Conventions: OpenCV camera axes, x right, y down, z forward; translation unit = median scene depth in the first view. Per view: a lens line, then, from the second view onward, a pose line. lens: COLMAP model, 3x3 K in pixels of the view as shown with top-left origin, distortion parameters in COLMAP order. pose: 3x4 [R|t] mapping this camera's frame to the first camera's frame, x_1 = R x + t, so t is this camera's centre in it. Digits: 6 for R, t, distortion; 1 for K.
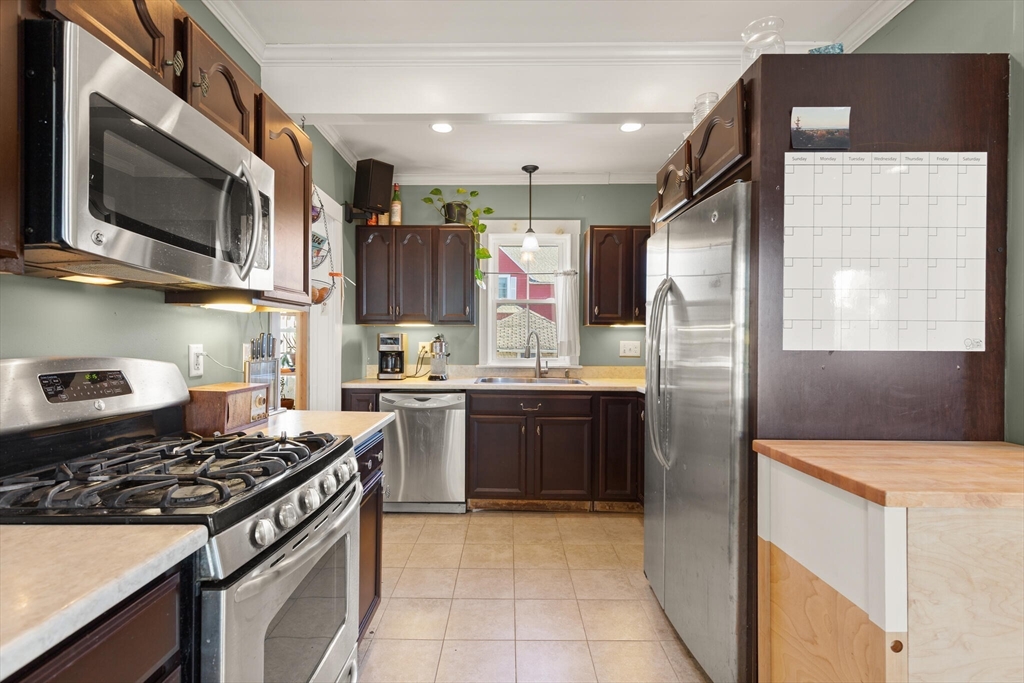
lens RADIAL K [[469.9, 0, 501.1], [0, 469.9, 342.4], [0, 0, 1]] dist [0.002892, -0.000141]
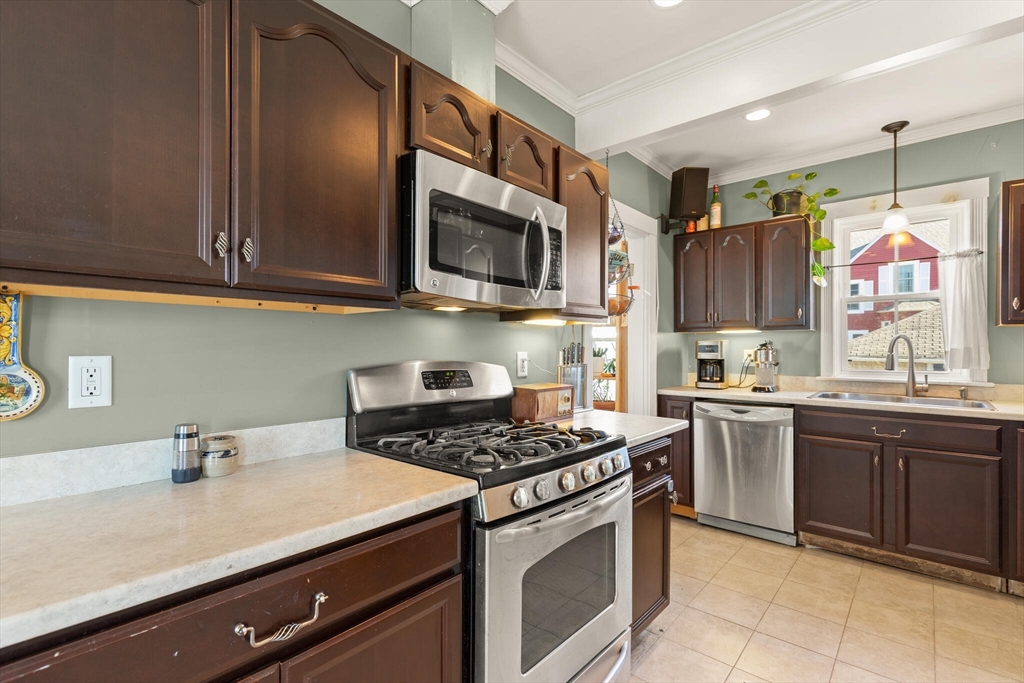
lens RADIAL K [[470.5, 0, 514.3], [0, 470.5, 347.4], [0, 0, 1]] dist [0.000757, -0.000127]
pose [[0.764946, -0.004715, -0.644077, 0.091086], [0.001285, 0.999982, -0.005795, -0.000612], [0.644093, 0.003605, 0.764938, -0.001620]]
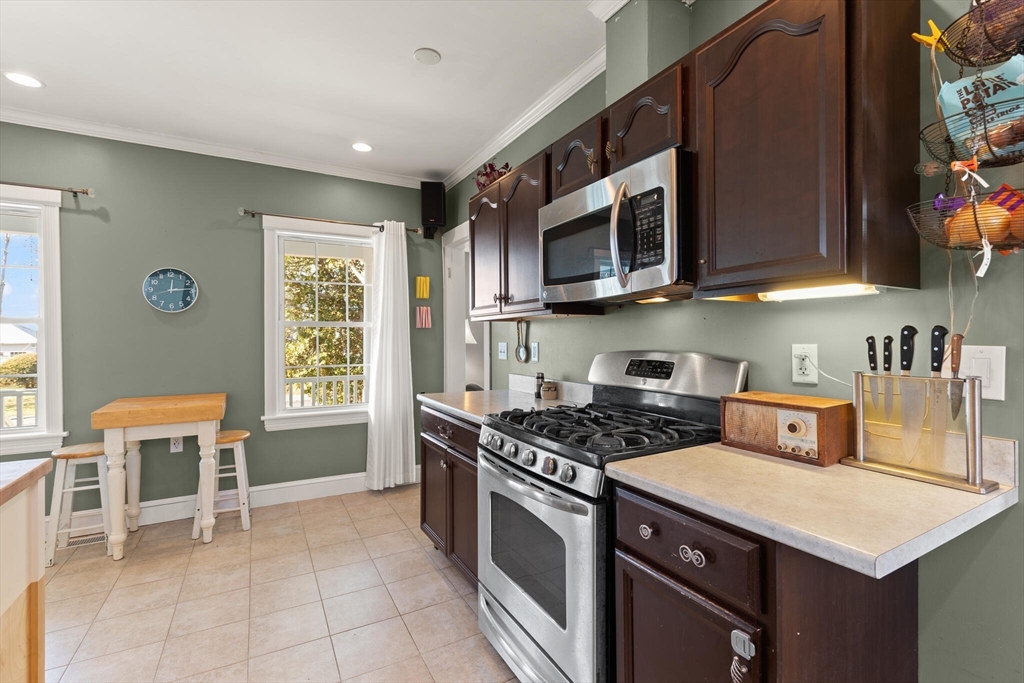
lens RADIAL K [[468.2, 0, 534.8], [0, 468.2, 338.3], [0, 0, 1]] dist [-0.000046, -0.000049]
pose [[-0.853092, -0.000731, -0.521759, 0.095419], [-0.000072, 0.999999, -0.001284, -0.002573], [0.521760, -0.001058, -0.853092, 0.784572]]
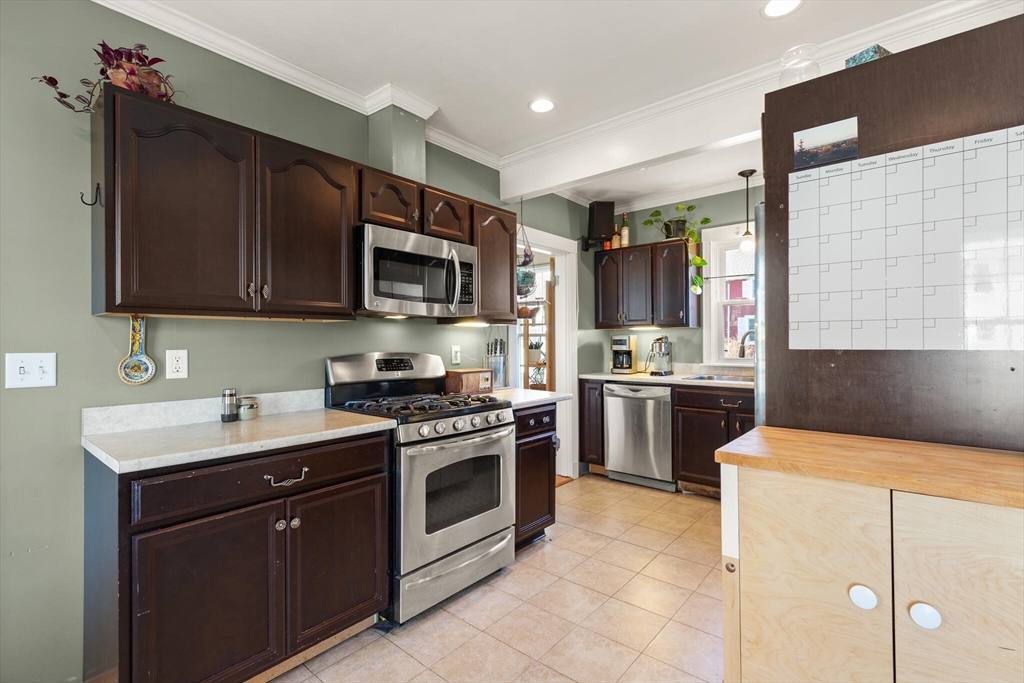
lens RADIAL K [[461.1, 0, 512.0], [0, 461.1, 341.5], [0, 0, 1]] dist [0.001331, 0.000121]
pose [[0.771931, -0.010013, -0.635627, 0.344468], [0.008488, 0.999949, -0.005444, -0.000745], [0.635649, -0.001192, 0.771977, -0.120242]]
